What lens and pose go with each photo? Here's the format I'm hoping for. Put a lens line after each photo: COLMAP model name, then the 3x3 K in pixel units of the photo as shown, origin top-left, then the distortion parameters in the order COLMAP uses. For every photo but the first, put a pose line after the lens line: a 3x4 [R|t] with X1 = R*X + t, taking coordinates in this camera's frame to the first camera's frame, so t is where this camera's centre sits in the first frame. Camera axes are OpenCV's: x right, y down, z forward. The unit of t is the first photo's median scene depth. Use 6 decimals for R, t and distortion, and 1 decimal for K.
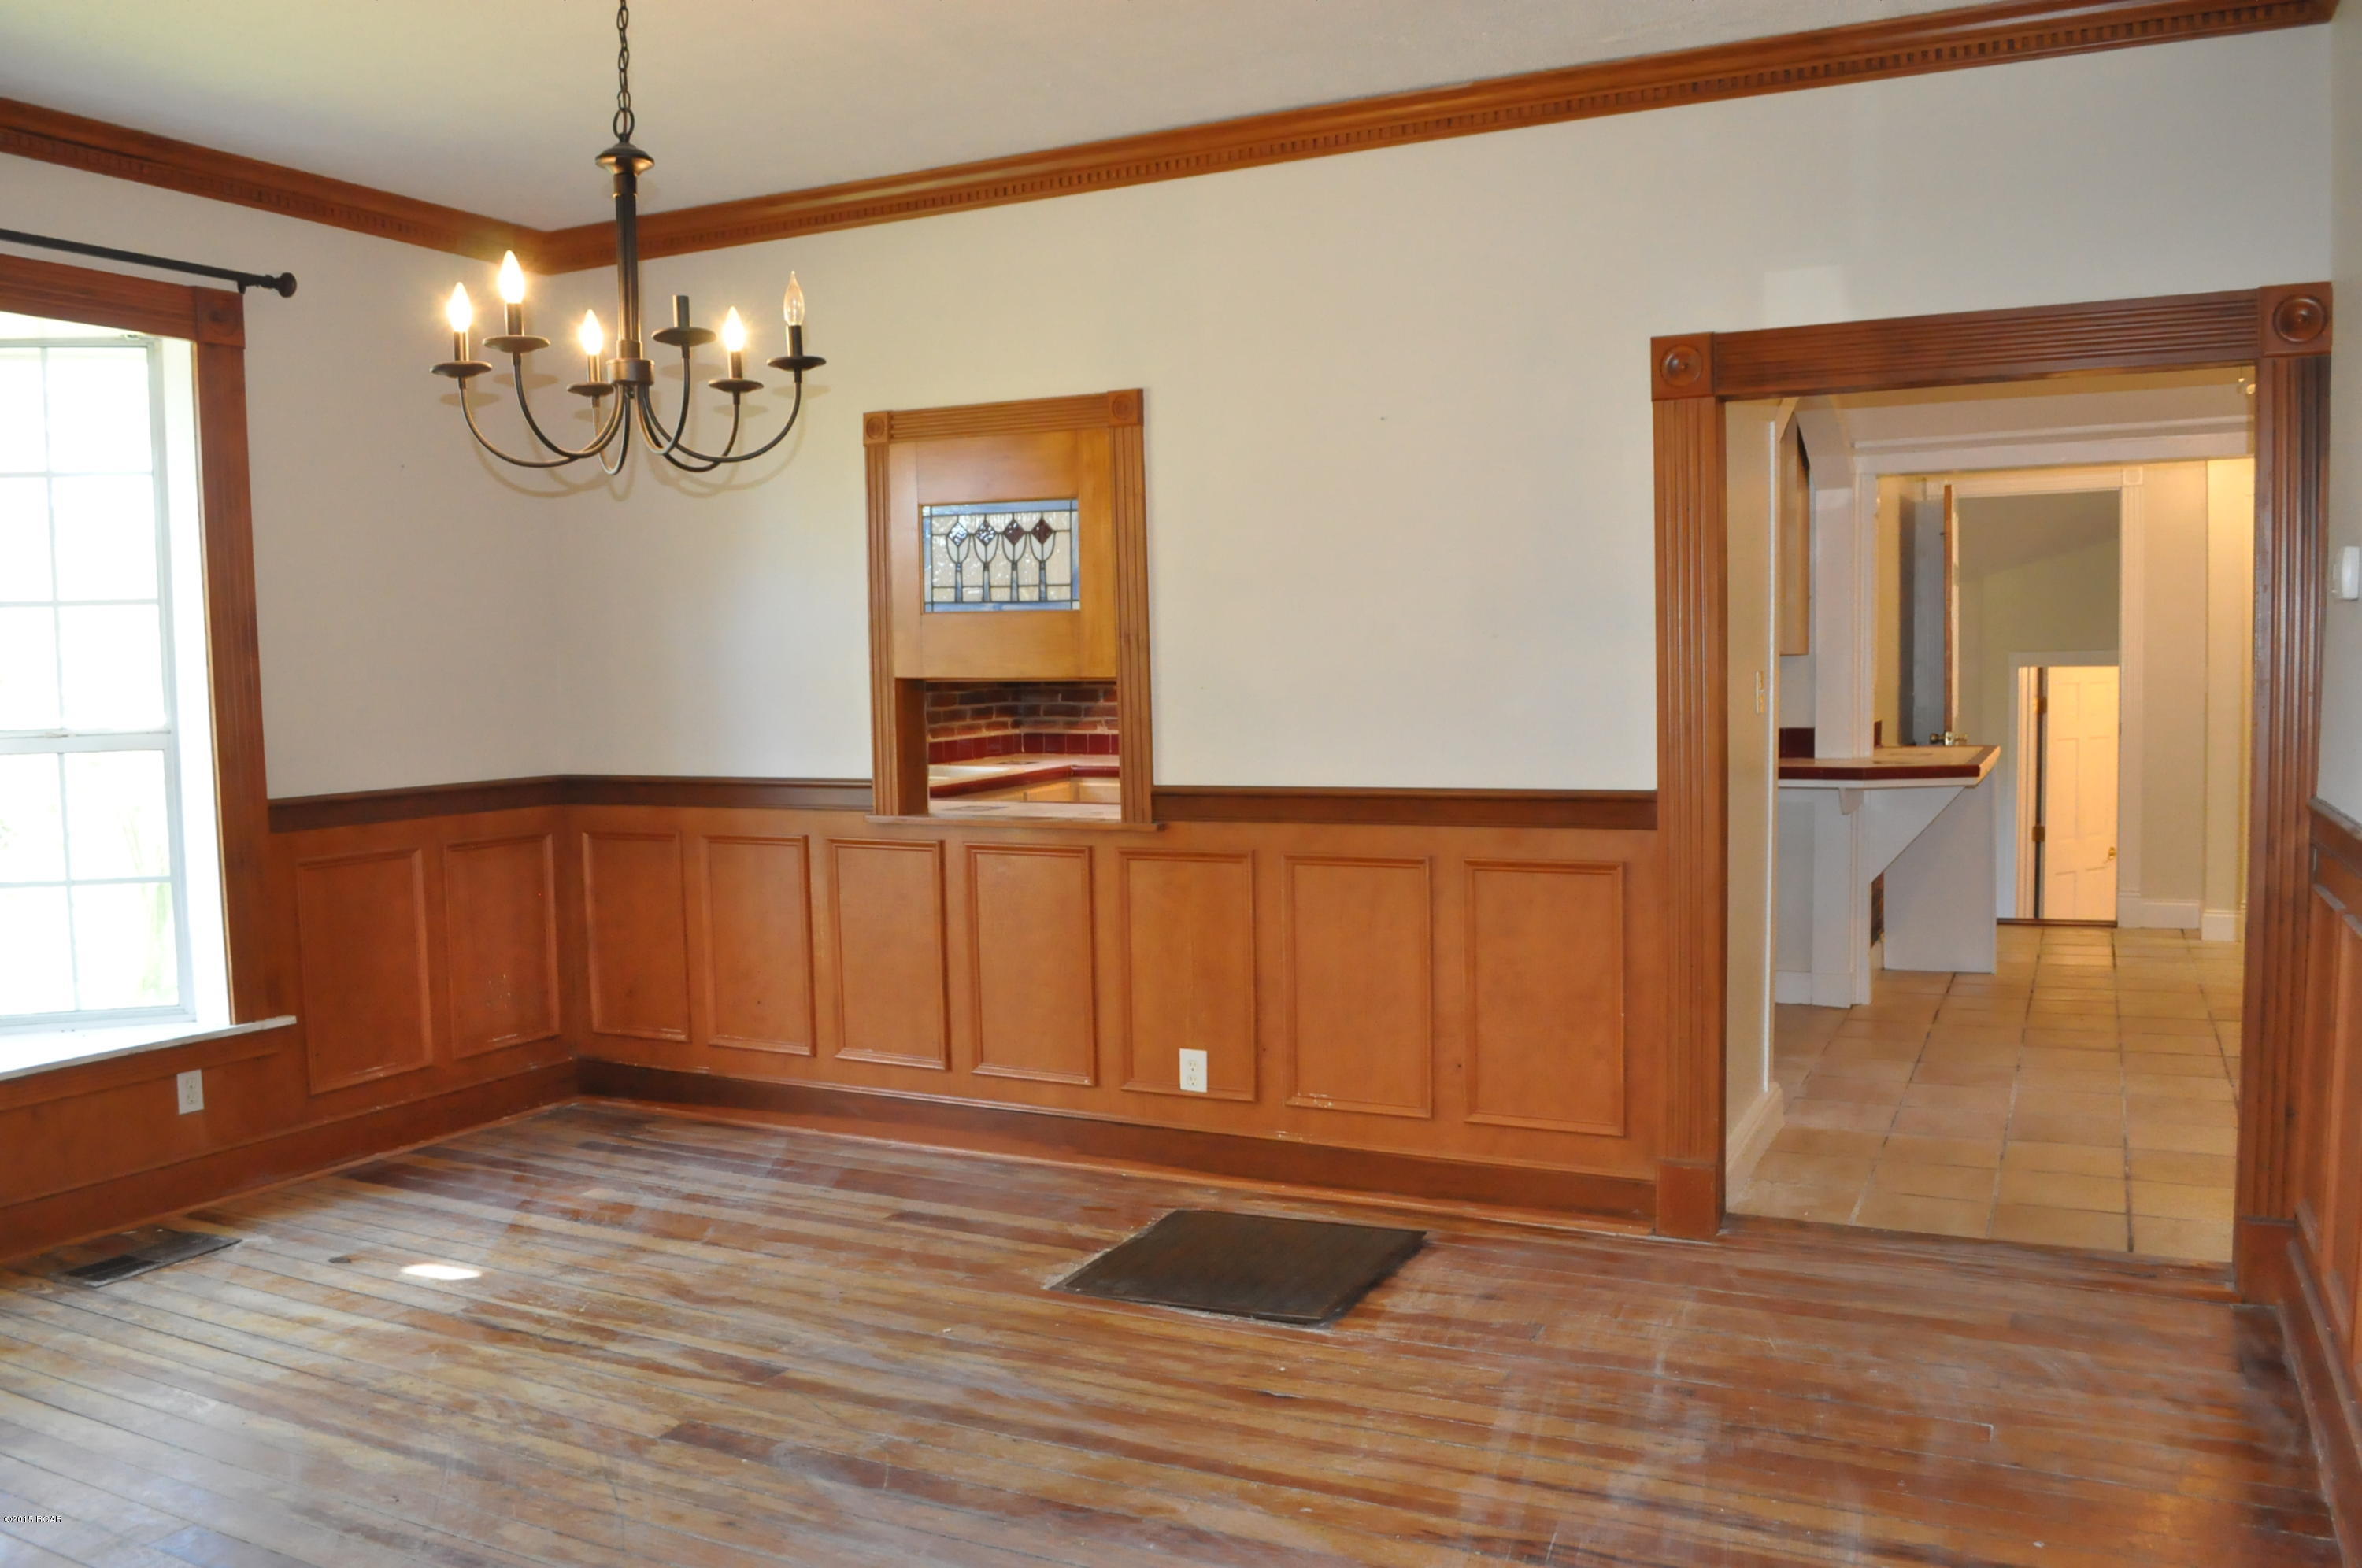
lens RADIAL K [[1894.2, 0, 1176.3], [0, 1894.2, 780.2], [0, 0, 1]] dist [-0.086849, 0.016241]
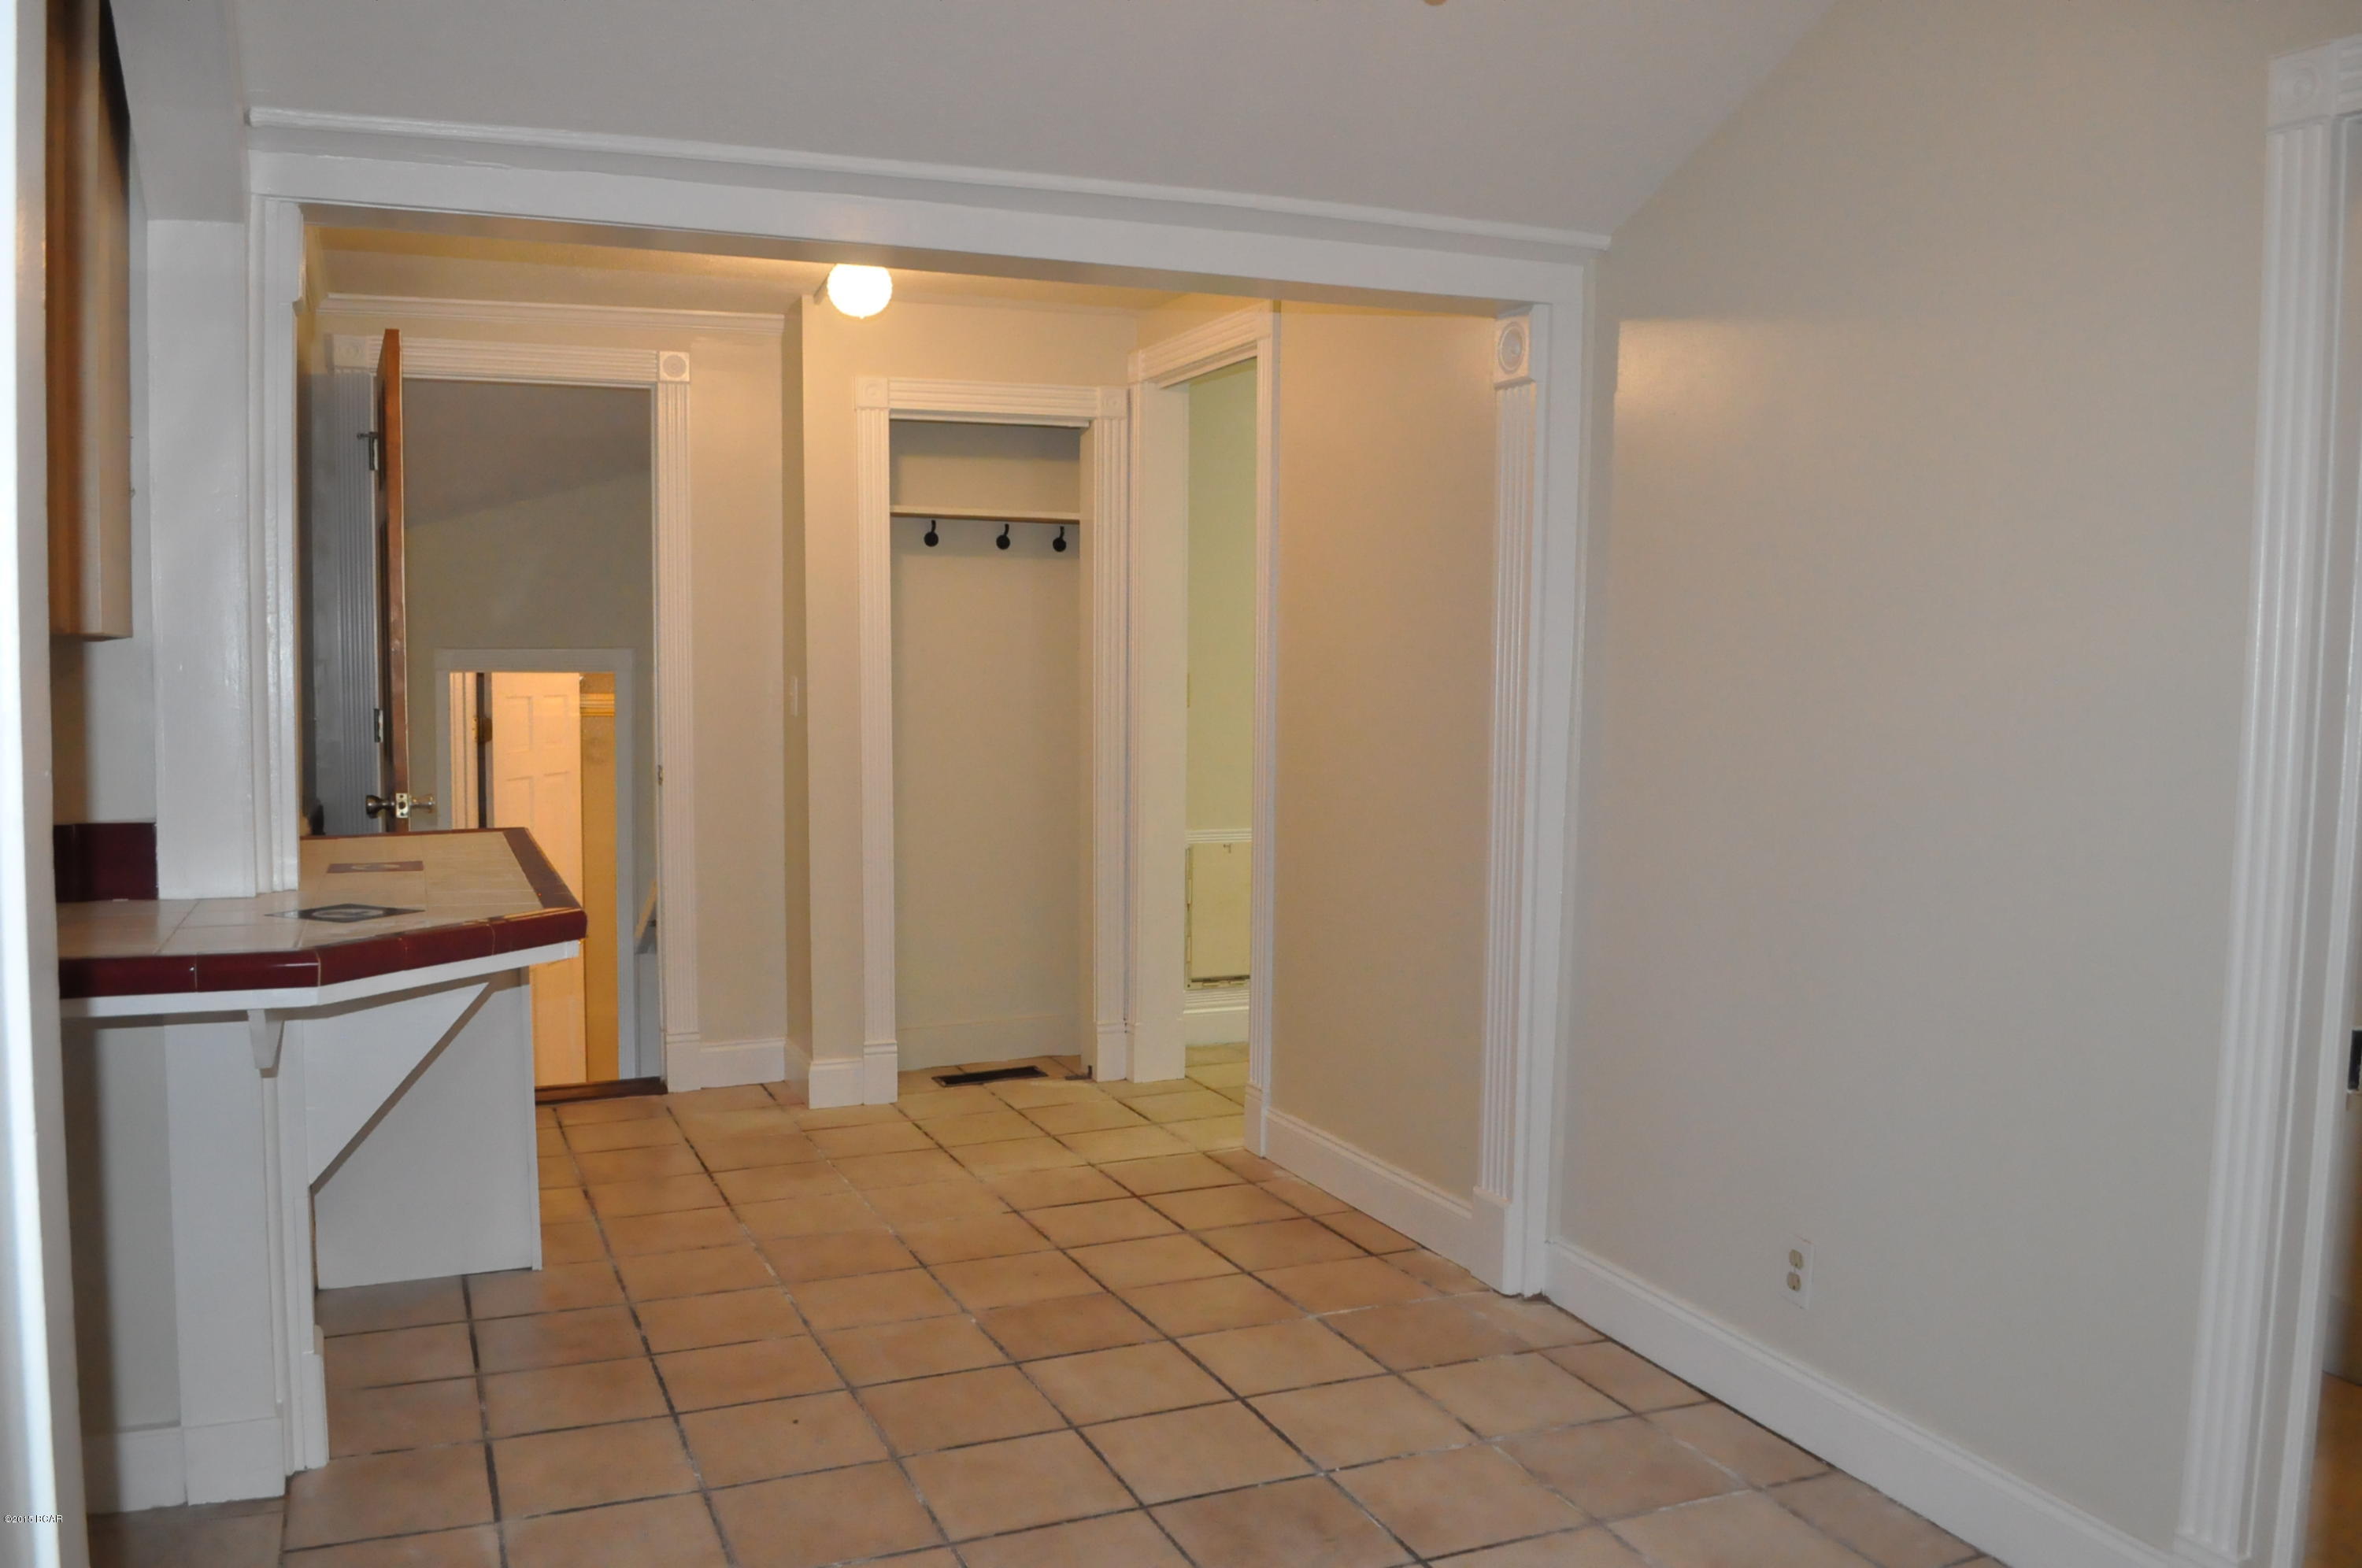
lens RADIAL K [[1894.2, 0, 1177.9], [0, 1894.2, 777.2], [0, 0, 1]] dist [-0.086849, 0.016241]
pose [[0.657837, -0.016163, 0.752987, 0.120211], [0.022666, 0.999742, 0.001658, -0.018410], [-0.752820, 0.015976, 0.658033, 0.367345]]
